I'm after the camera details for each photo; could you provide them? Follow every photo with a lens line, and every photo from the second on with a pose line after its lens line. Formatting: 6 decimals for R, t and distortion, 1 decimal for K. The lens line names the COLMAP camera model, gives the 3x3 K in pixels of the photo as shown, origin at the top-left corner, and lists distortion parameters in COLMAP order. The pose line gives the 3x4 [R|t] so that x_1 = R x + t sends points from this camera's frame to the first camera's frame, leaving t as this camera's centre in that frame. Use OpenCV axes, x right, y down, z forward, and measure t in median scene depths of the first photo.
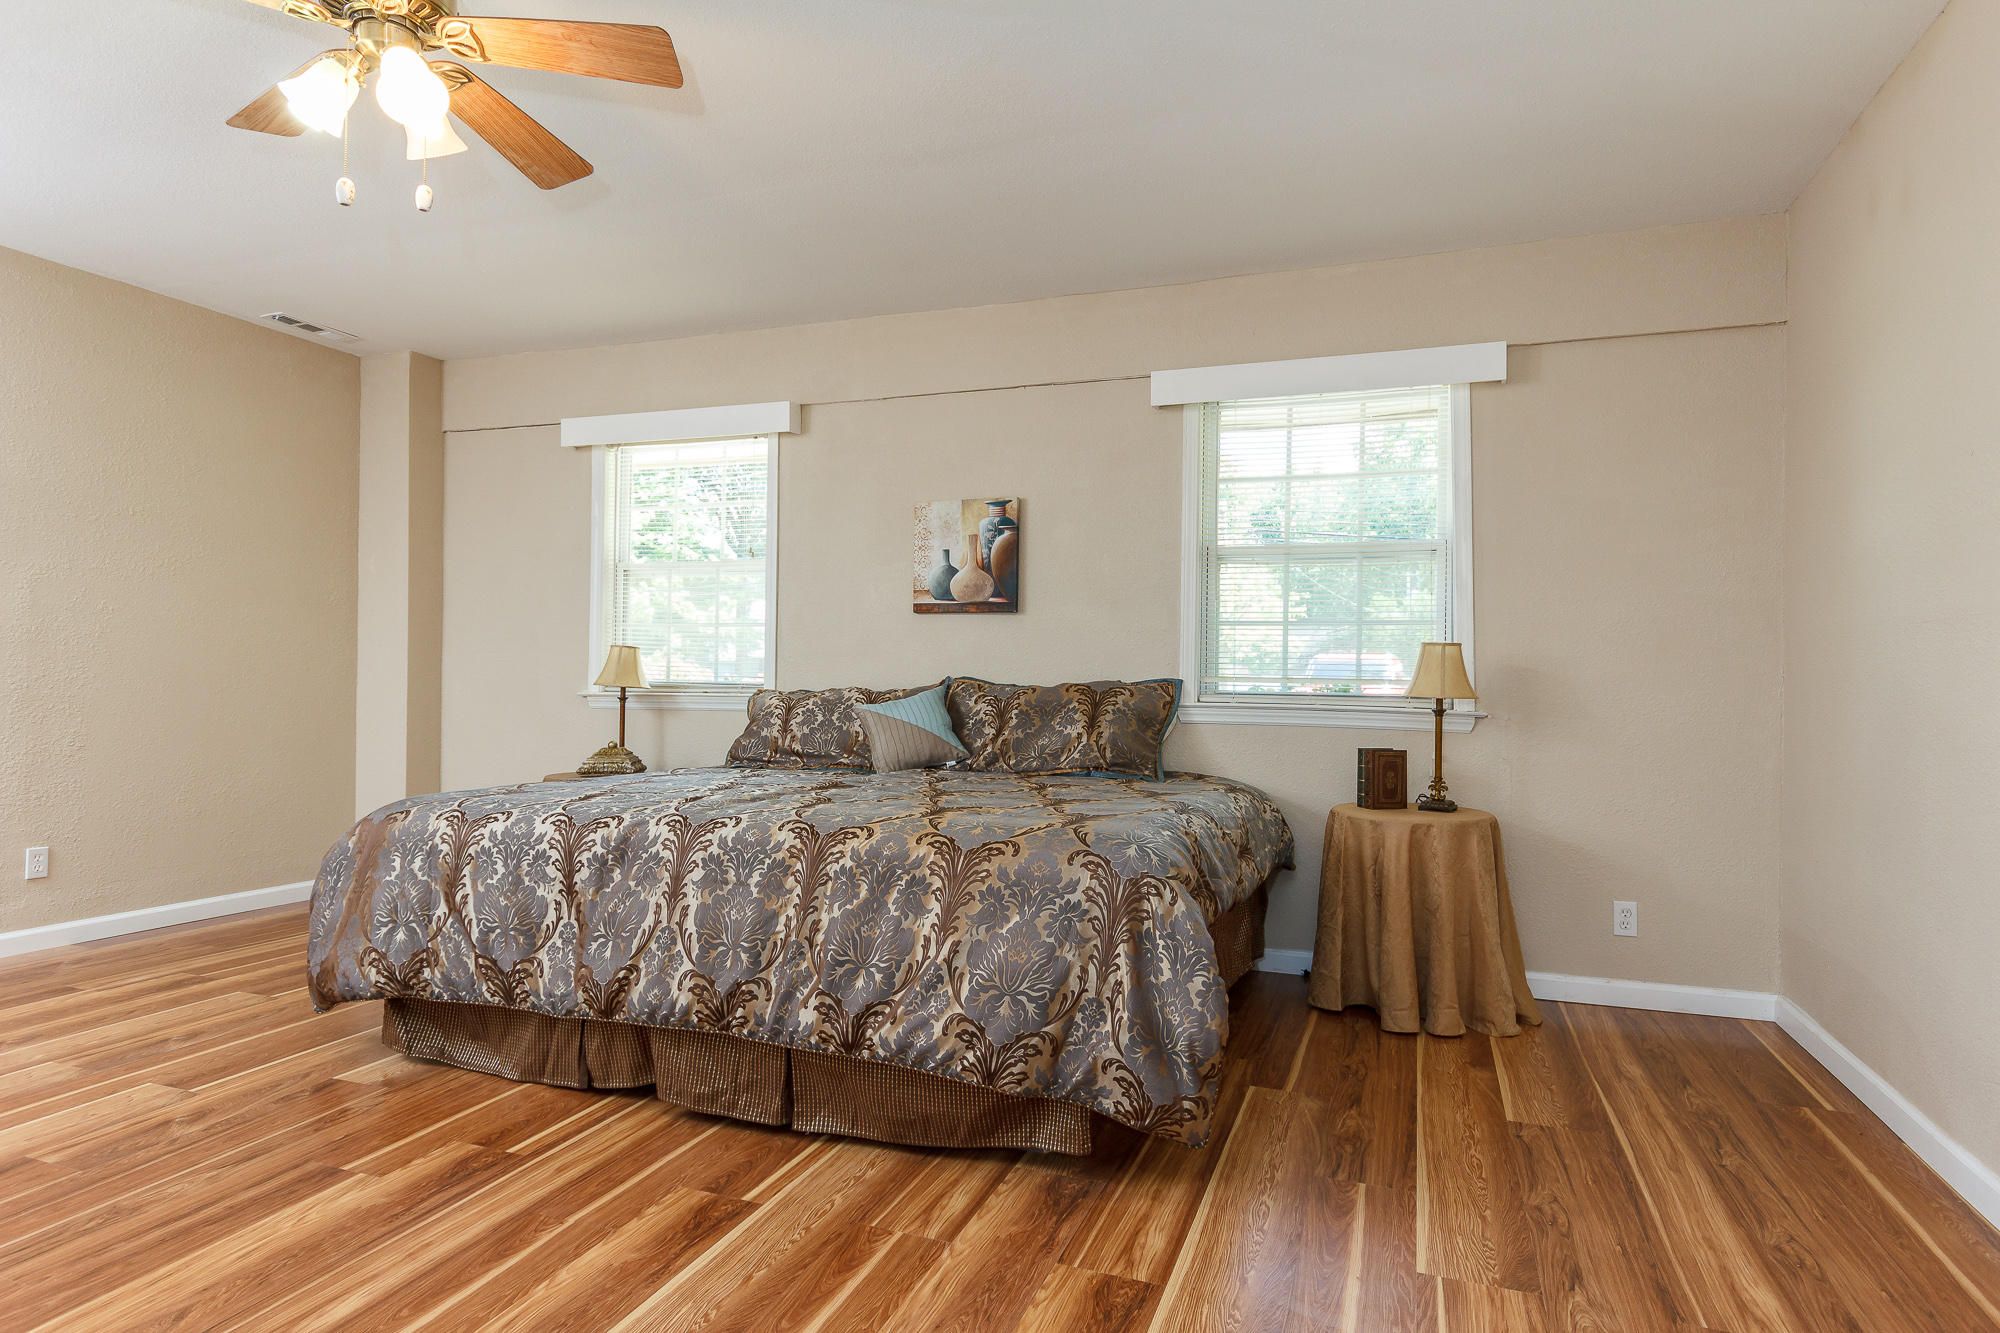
lens RADIAL K [[1098.4, 0, 1000.0], [0, 1098.4, 666.5], [0, 0, 1]] dist [-0.002560, -0.001085]
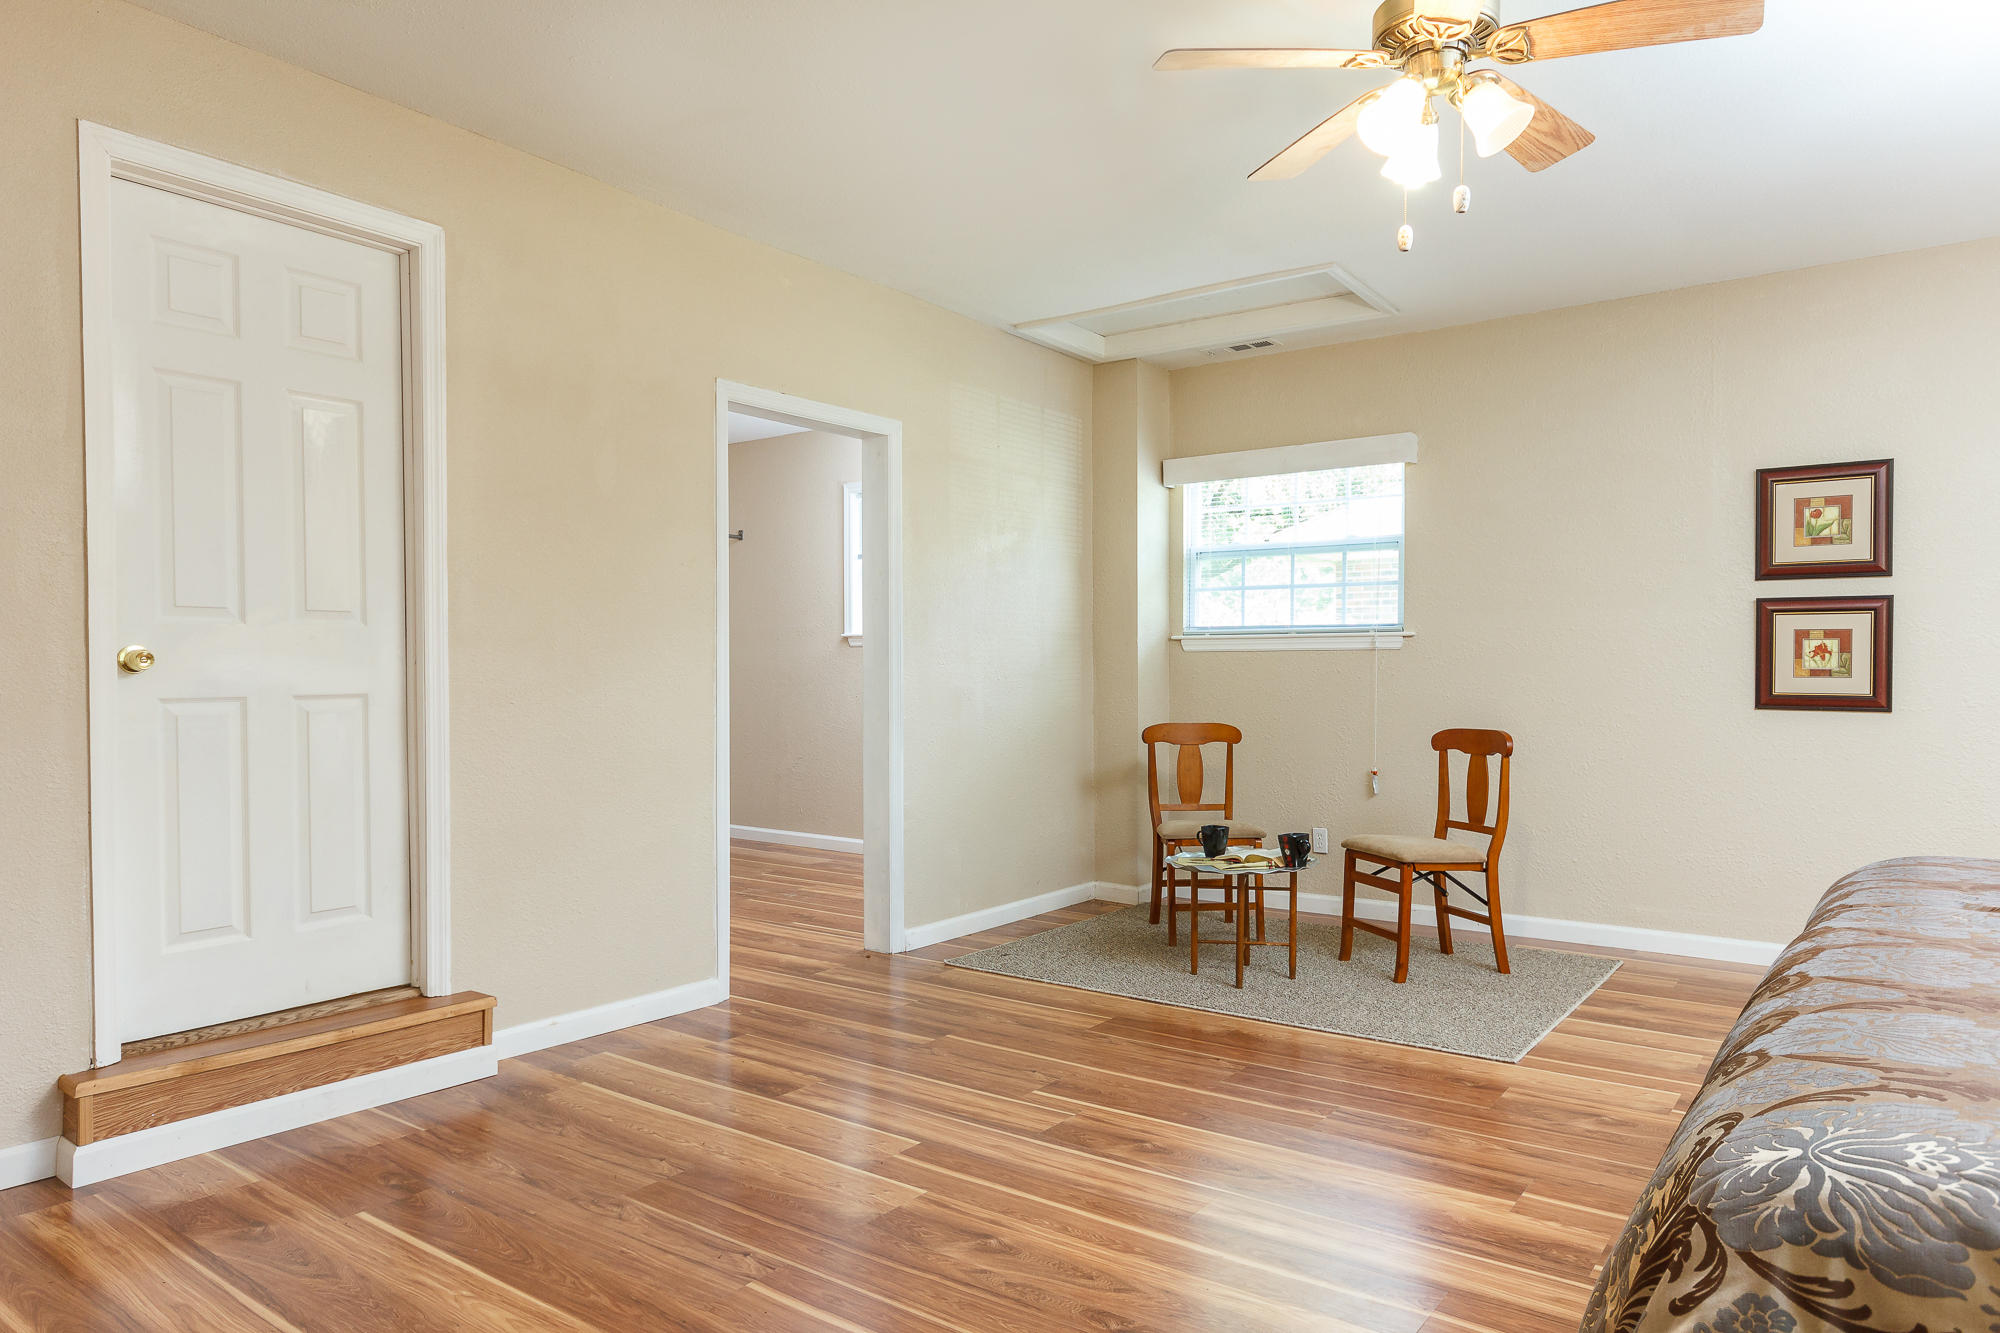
lens RADIAL K [[1241.4, 0, 1000.0], [0, 1241.4, 666.5], [0, 0, 1]] dist [-0.002924, -0.000410]
pose [[-0.268754, -0.012415, -0.963129, 0.589793], [0.004261, 0.999892, -0.014078, -0.001565], [0.963200, -0.007887, -0.268672, 0.829723]]
